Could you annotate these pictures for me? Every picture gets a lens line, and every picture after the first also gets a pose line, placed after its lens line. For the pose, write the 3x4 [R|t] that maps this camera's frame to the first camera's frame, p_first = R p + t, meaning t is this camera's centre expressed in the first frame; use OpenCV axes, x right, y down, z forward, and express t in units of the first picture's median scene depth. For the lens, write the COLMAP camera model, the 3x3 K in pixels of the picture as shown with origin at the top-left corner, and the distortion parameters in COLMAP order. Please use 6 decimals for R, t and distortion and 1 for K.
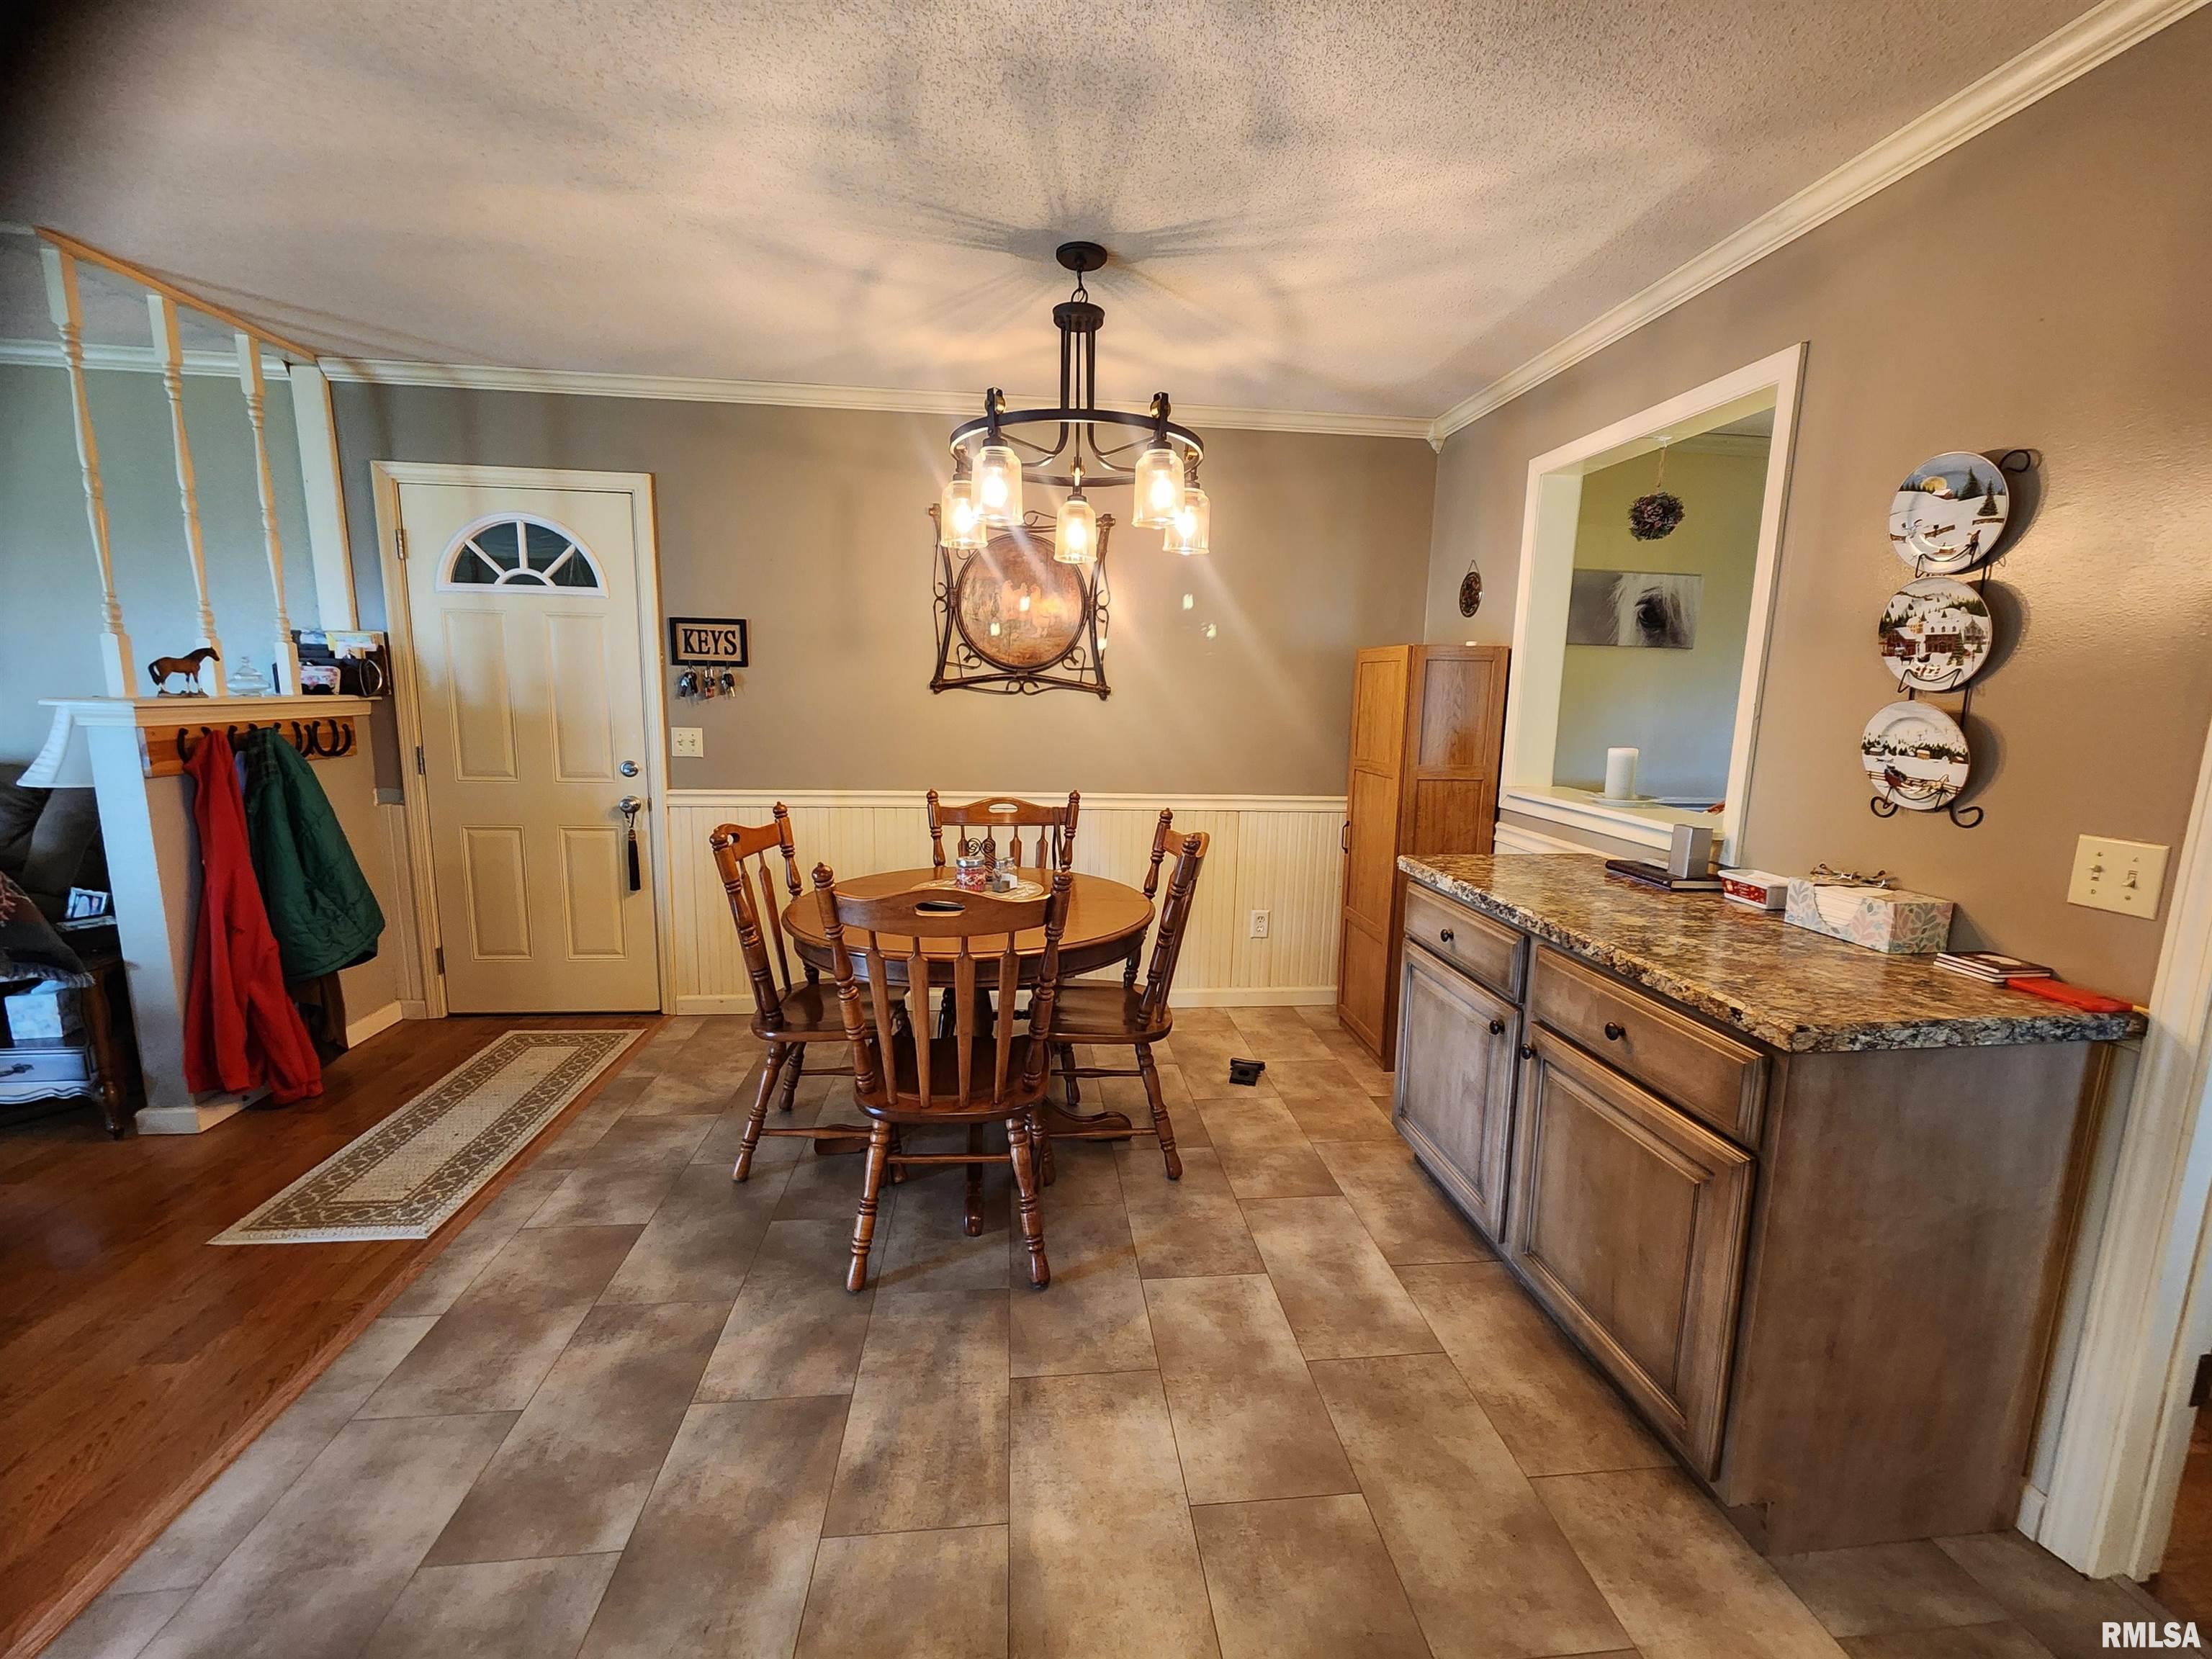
lens RADIAL K [[910.1, 0, 1106.7], [0, 910.1, 831.6], [0, 0, 1]] dist [0.001966, -0.000012]
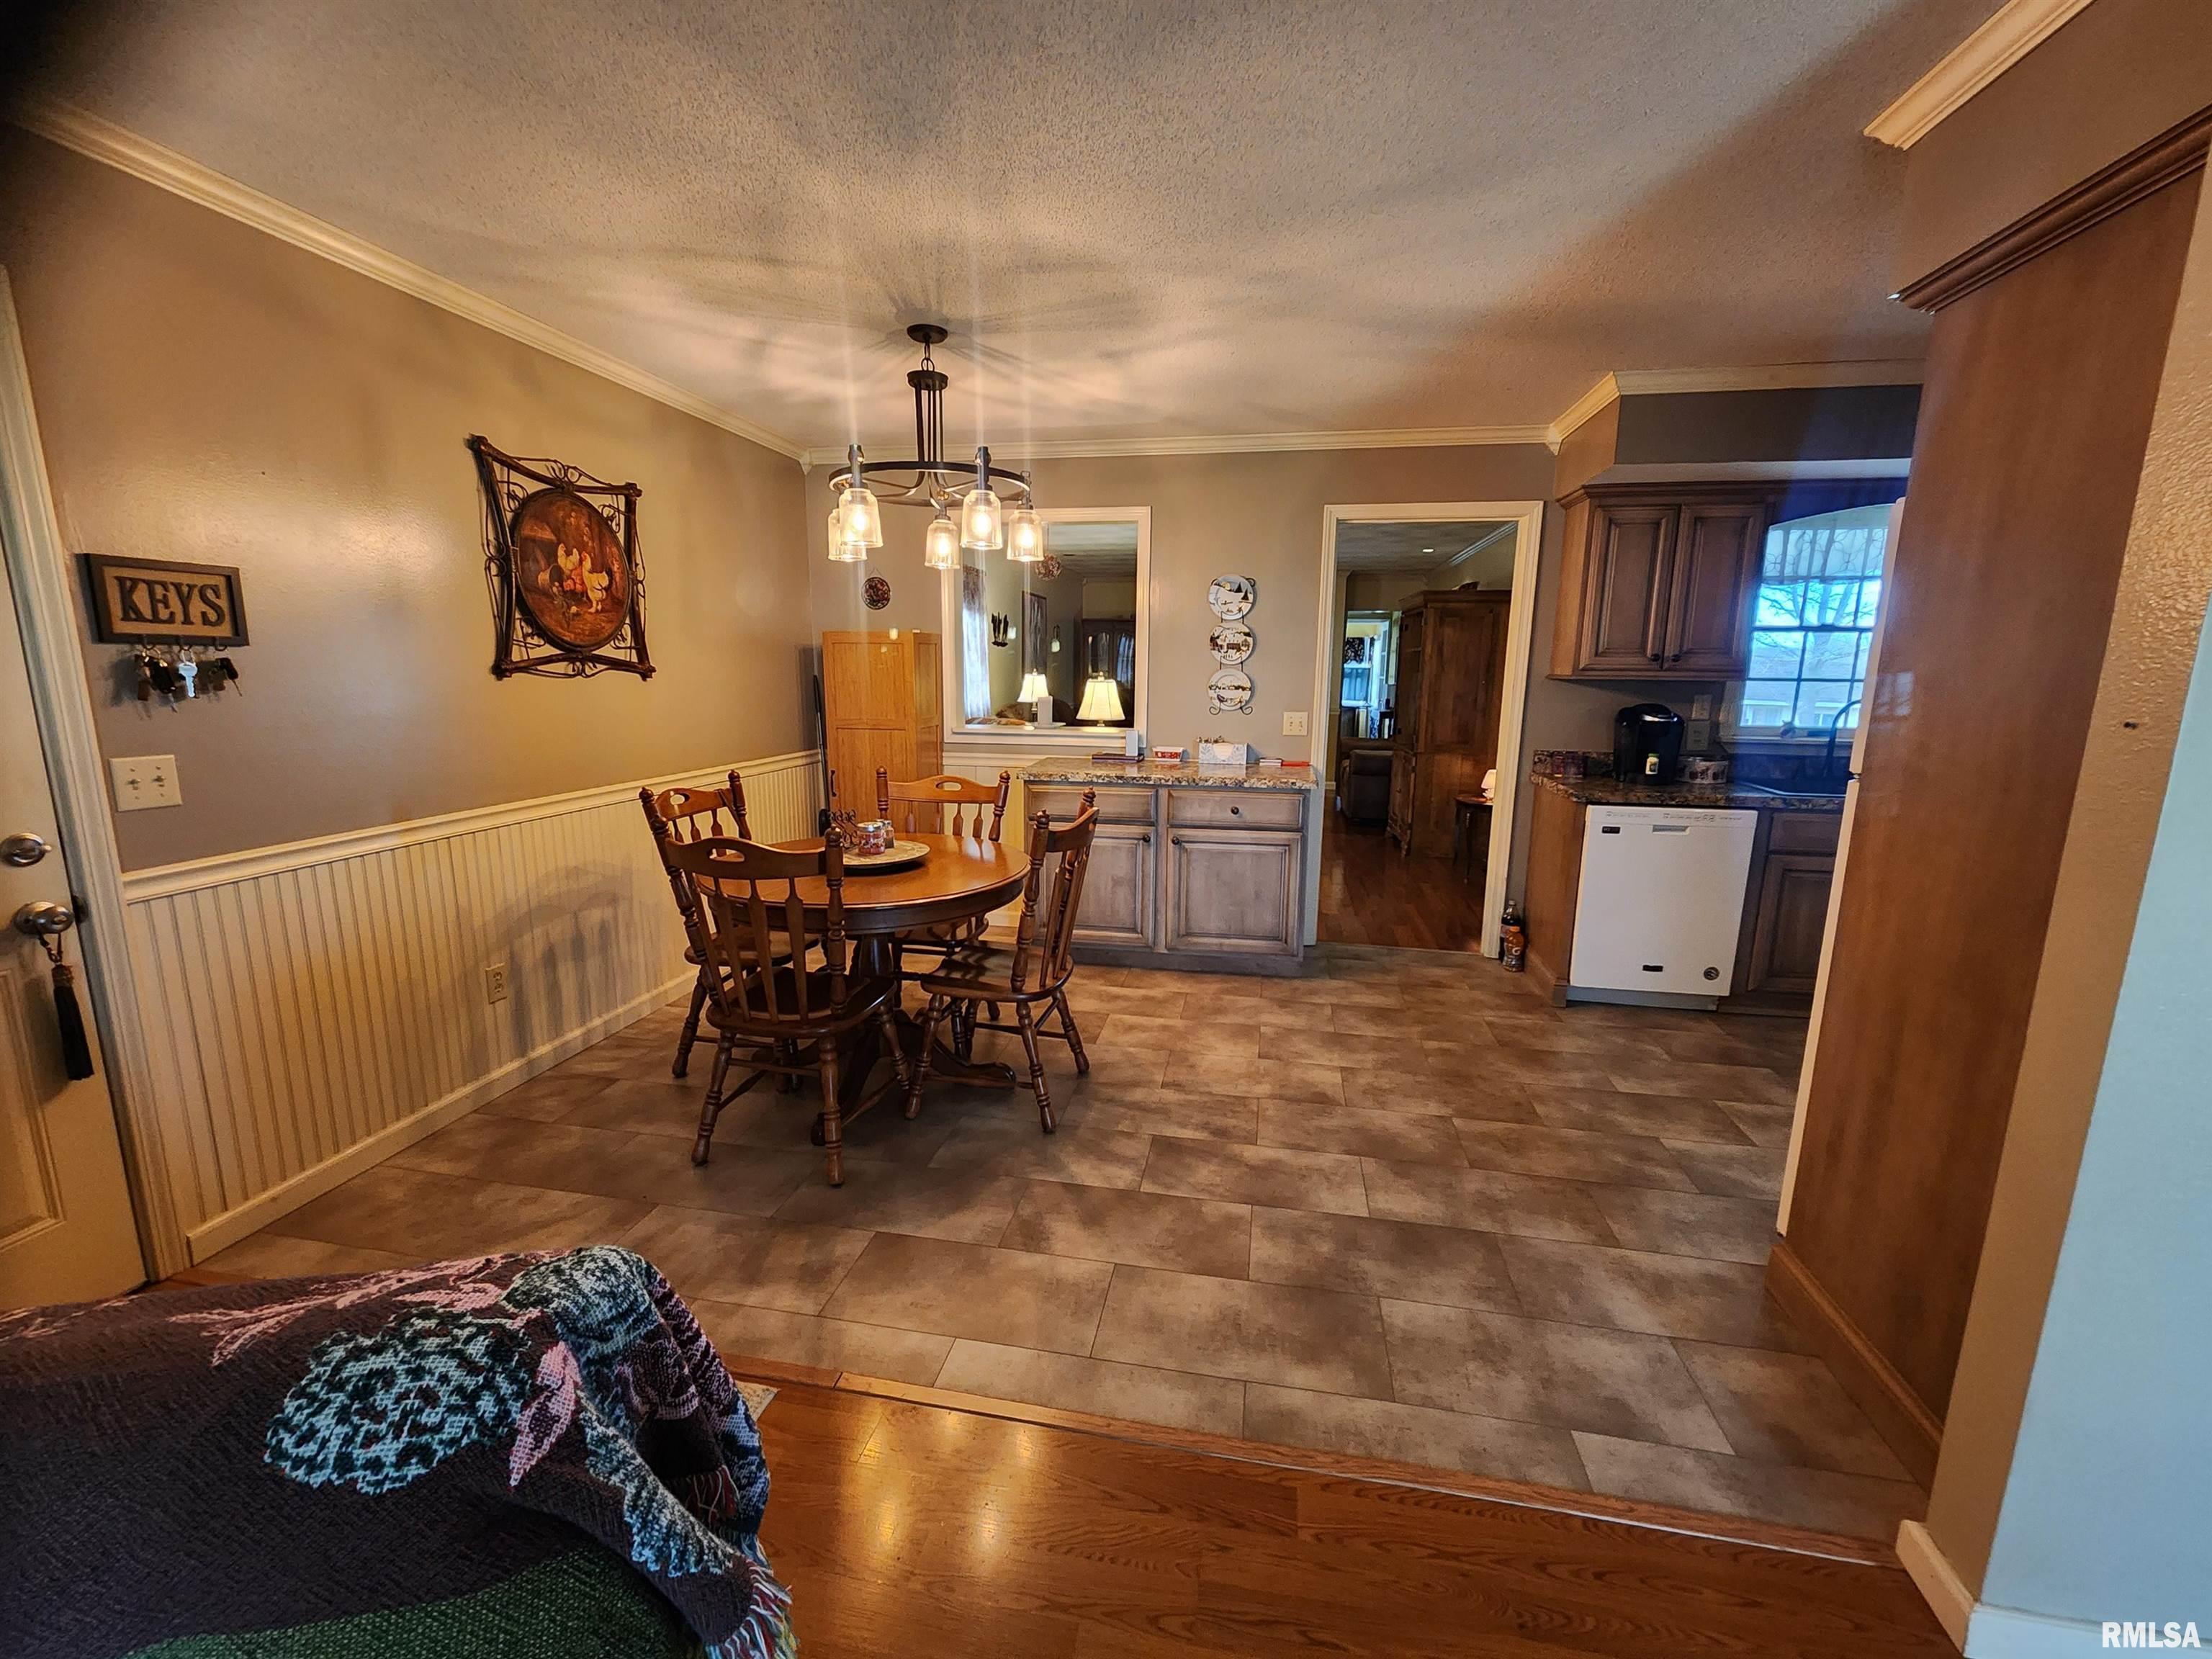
lens RADIAL K [[910.1, 0, 1112.0], [0, 910.1, 830.4], [0, 0, 1]] dist [0.001966, -0.000012]
pose [[0.279014, -0.190766, 0.941148, -1.096090], [0.149497, 0.976749, 0.153662, -0.088768], [-0.948579, 0.097825, 0.301045, 0.366561]]
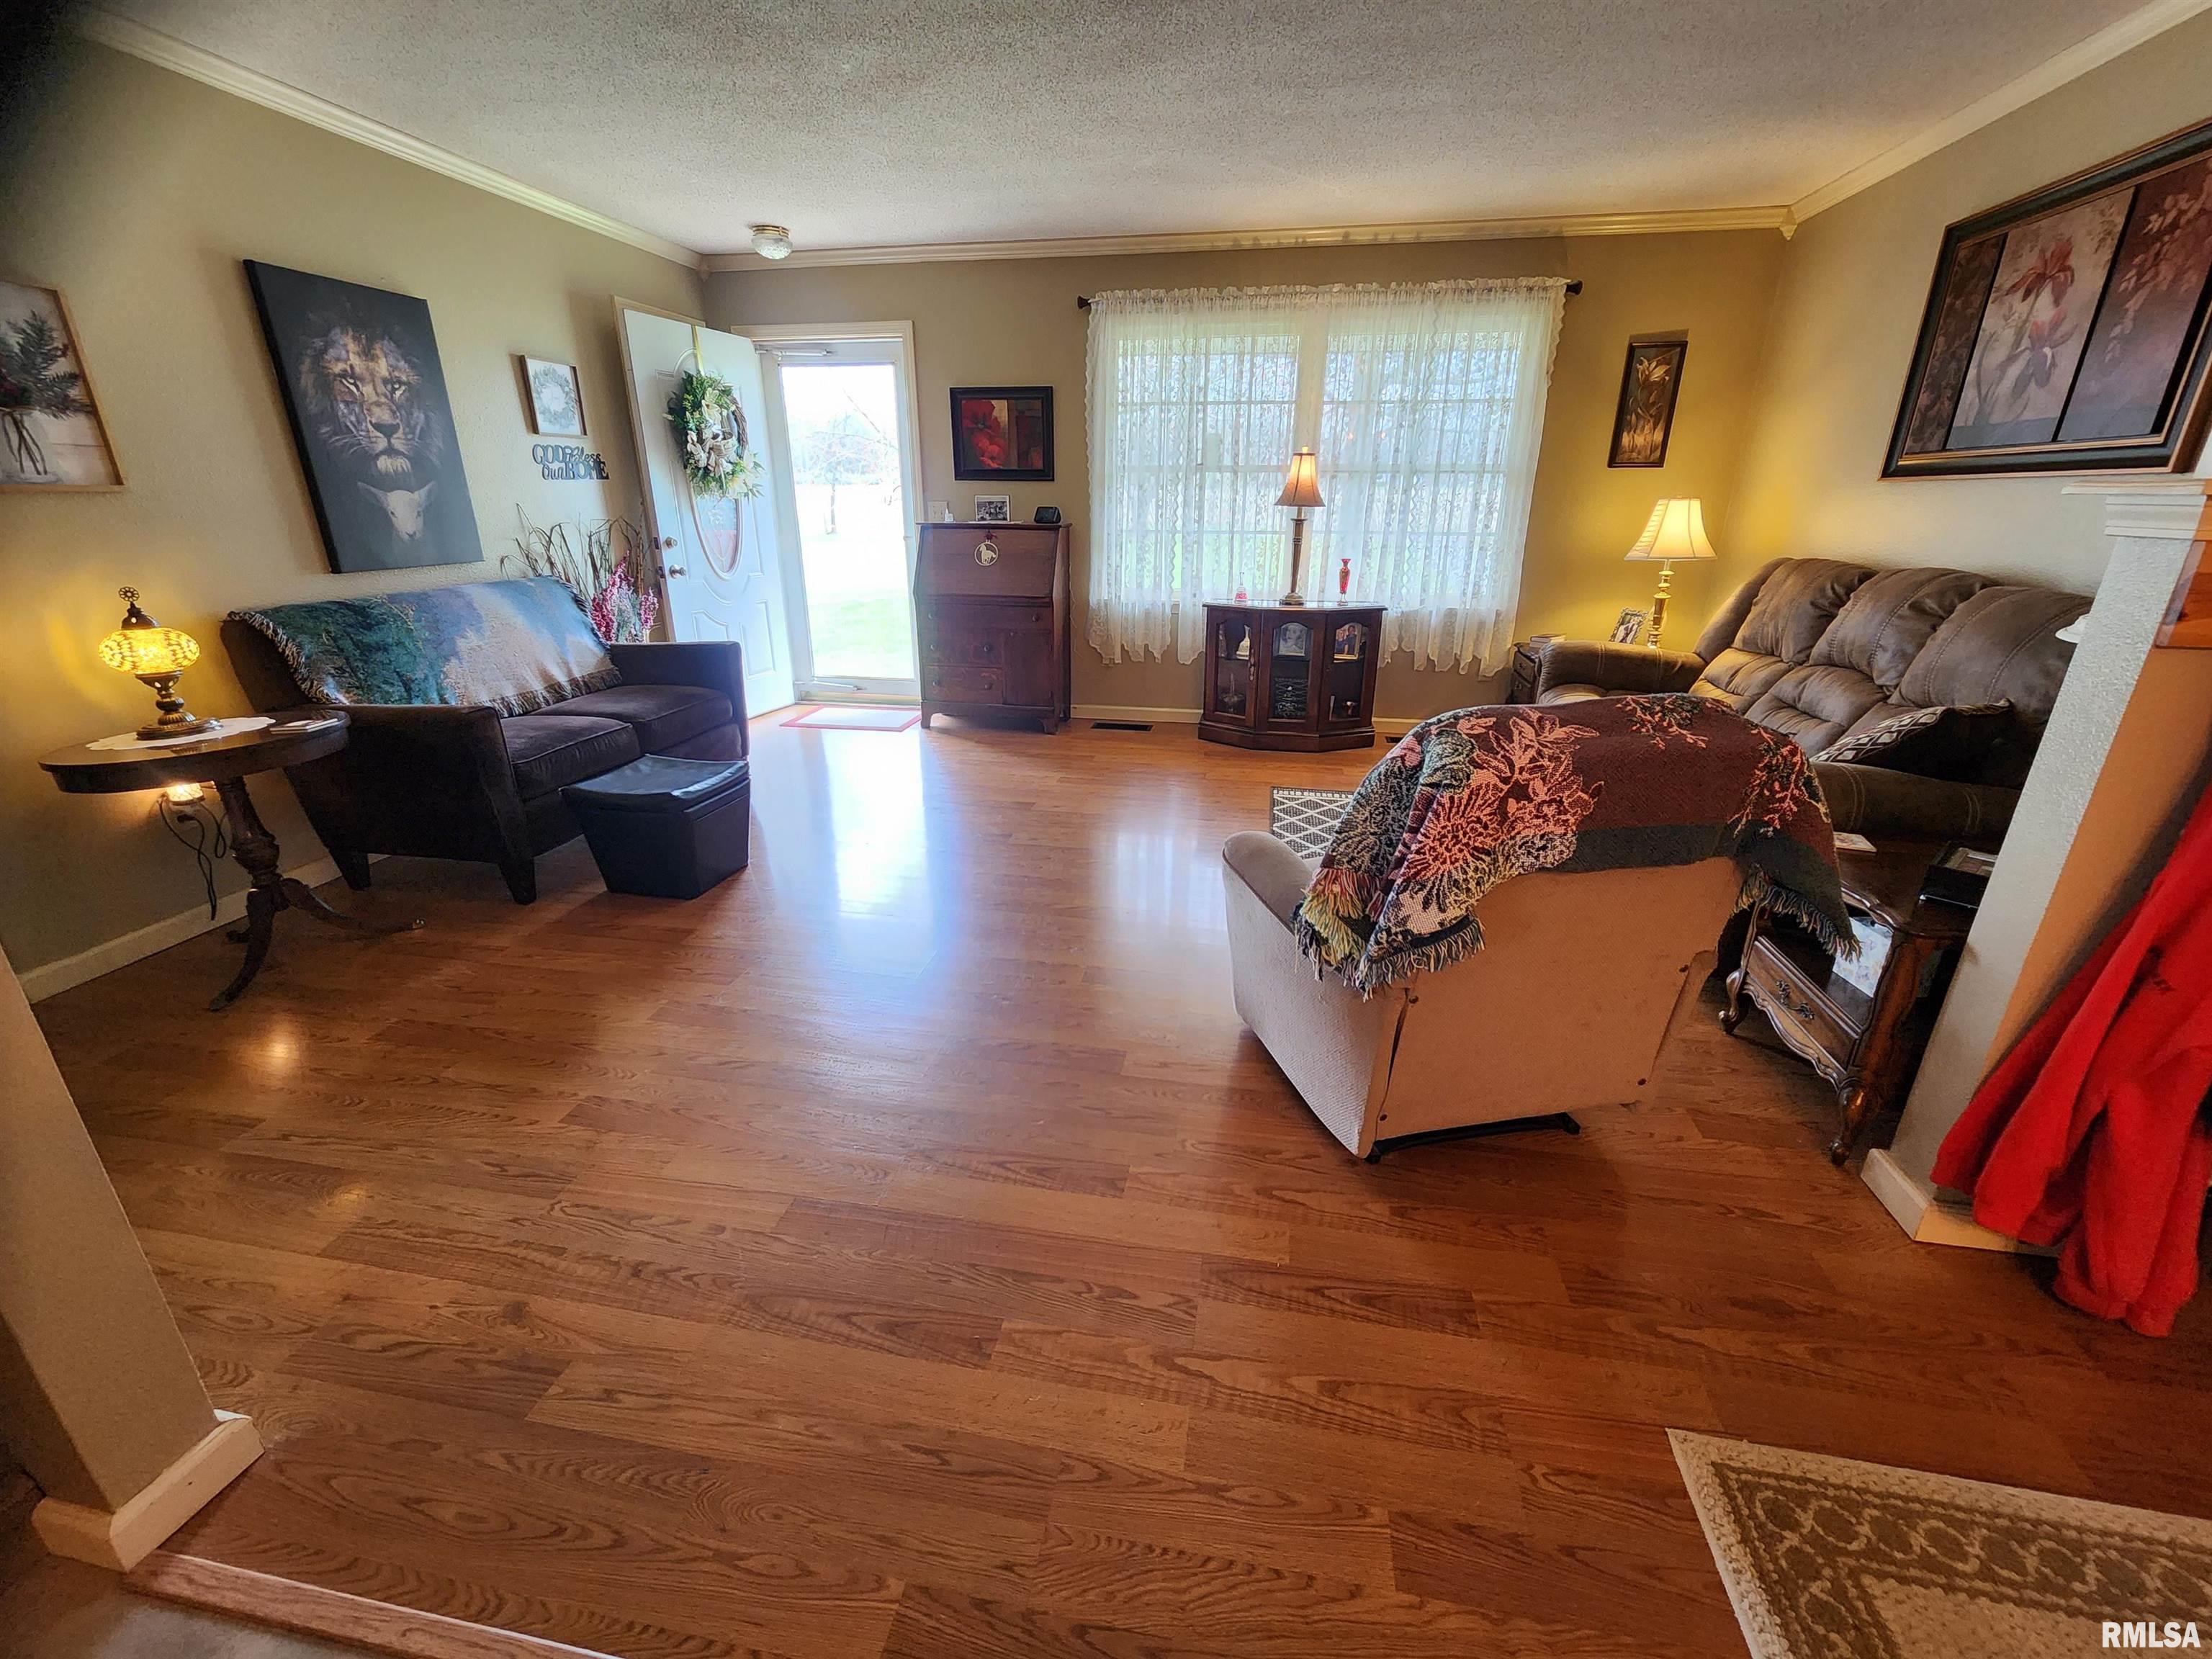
lens RADIAL K [[910.1, 0, 1105.7], [0, 910.1, 832.0], [0, 0, 1]] dist [0.001966, -0.000012]
pose [[-0.283008, 0.311214, -0.907222, -0.379863], [-0.164871, 0.916027, 0.365666, -0.051193], [0.944841, 0.253061, -0.207933, 0.555521]]
